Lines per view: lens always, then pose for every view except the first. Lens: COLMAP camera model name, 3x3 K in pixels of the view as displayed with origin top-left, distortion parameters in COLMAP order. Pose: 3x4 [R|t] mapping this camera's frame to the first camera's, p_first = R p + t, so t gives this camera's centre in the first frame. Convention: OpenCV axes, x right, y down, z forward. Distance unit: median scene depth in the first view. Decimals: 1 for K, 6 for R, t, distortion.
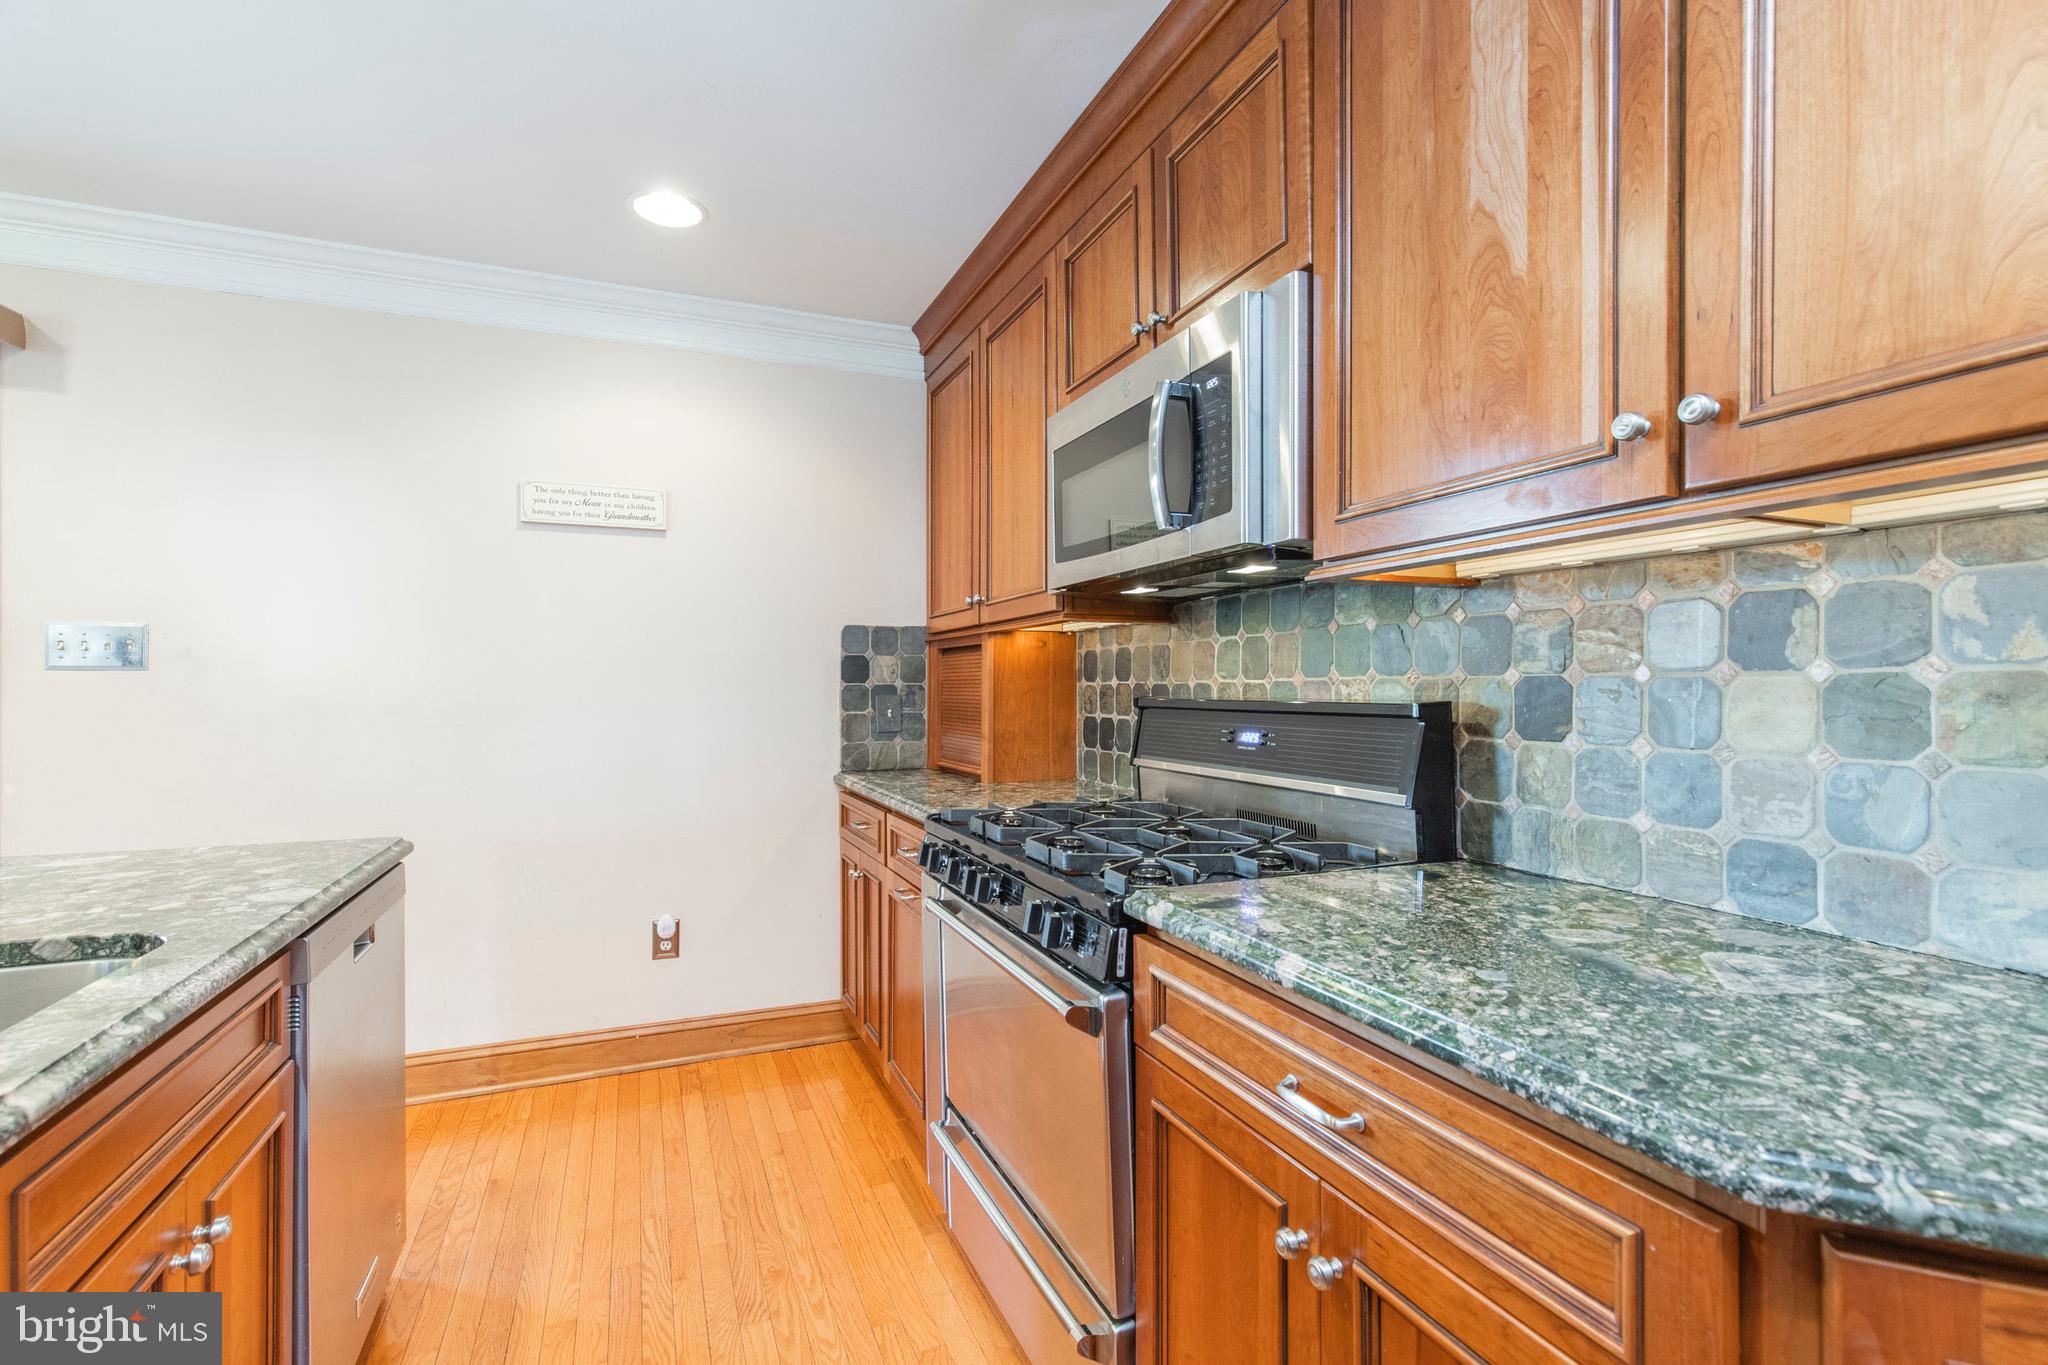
lens RADIAL K [[927.6, 0, 1027.3], [0, 927.6, 687.6], [0, 0, 1]] dist [0.003813, 0.000464]
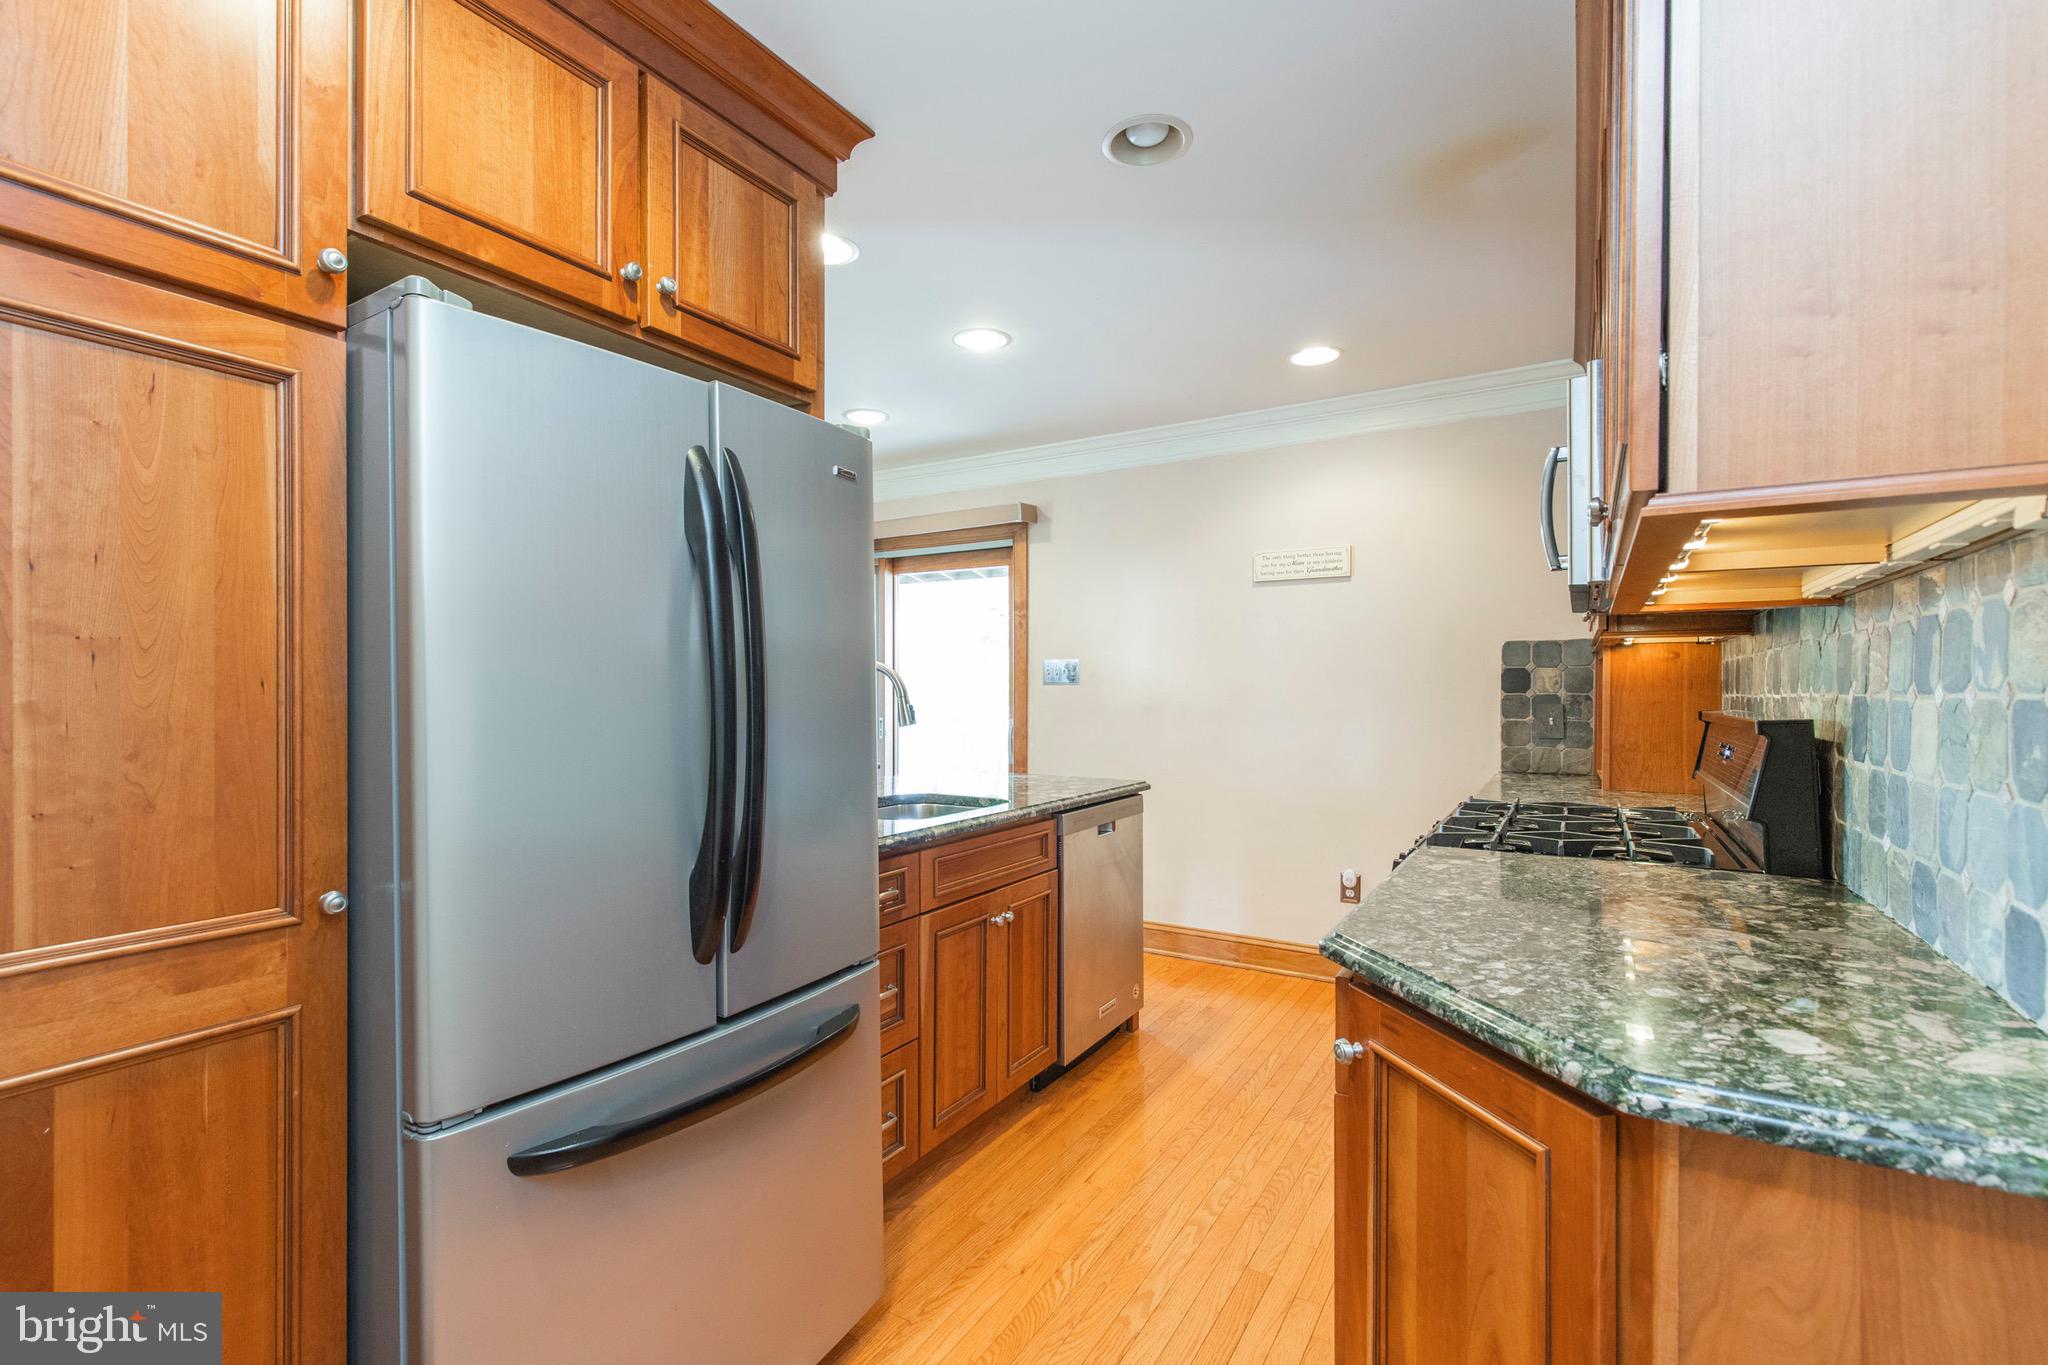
lens RADIAL K [[938.9, 0, 1014.4], [0, 938.9, 694.3], [0, 0, 1]] dist [0.003171, 0.000208]
pose [[0.582461, 0.006079, -0.812836, 0.420198], [-0.003256, 0.999981, 0.005145, -0.008098], [0.812852, -0.000350, 0.582470, -0.159886]]
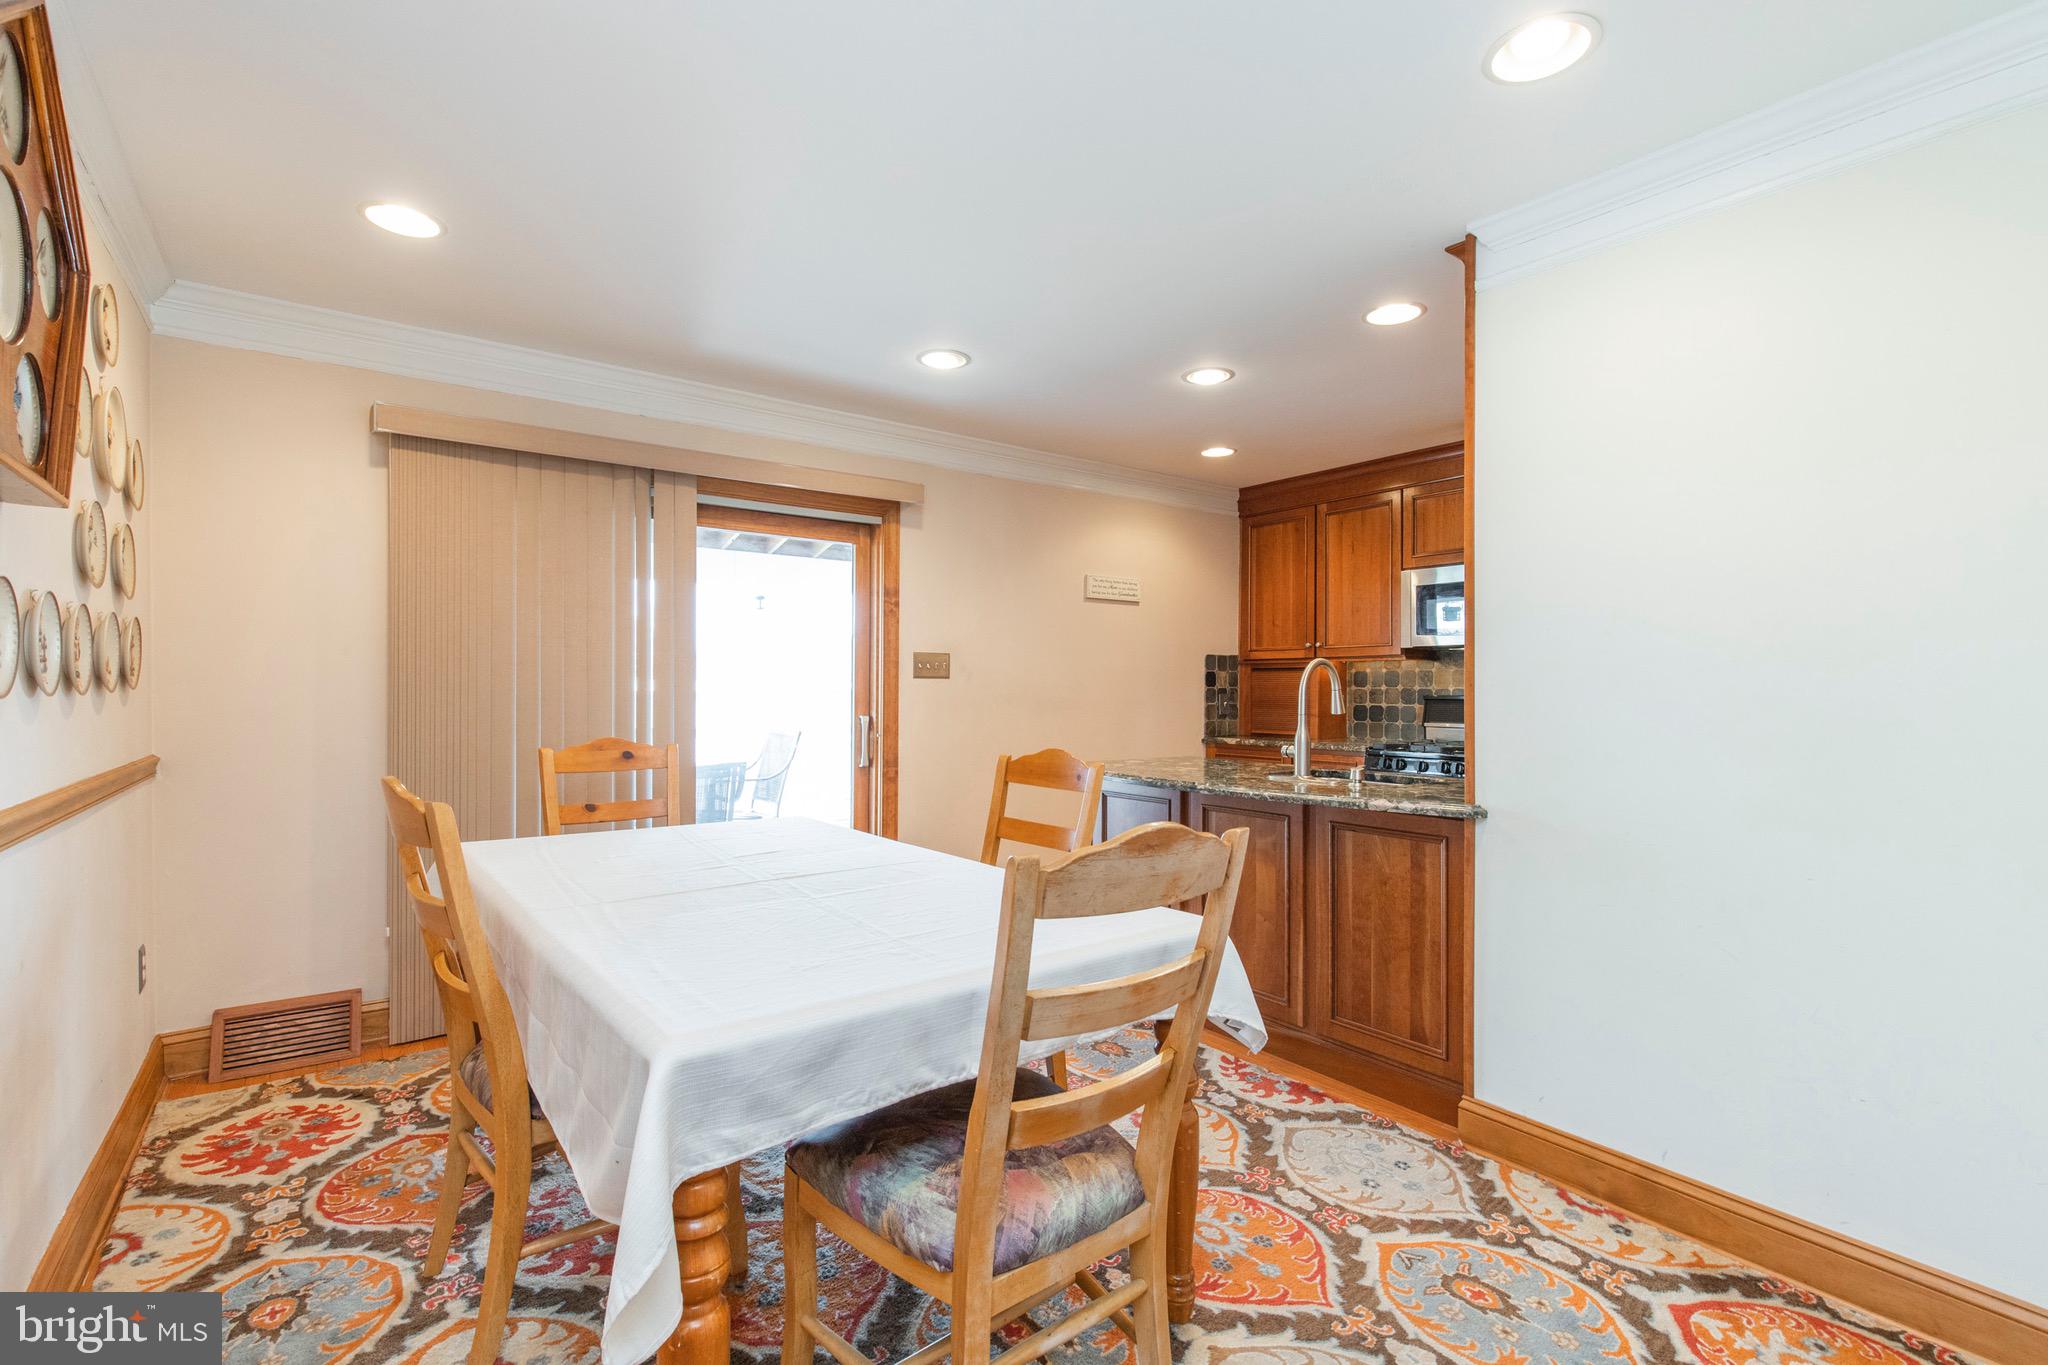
lens RADIAL K [[927.2, 0, 1043.4], [0, 927.2, 689.1], [0, 0, 1]] dist [0.001001, -0.000064]
pose [[0.968073, 0.003571, 0.250641, -1.040031], [-0.003631, 0.999993, -0.000220, 0.000571], [-0.250640, -0.000697, 0.968080, -0.706681]]
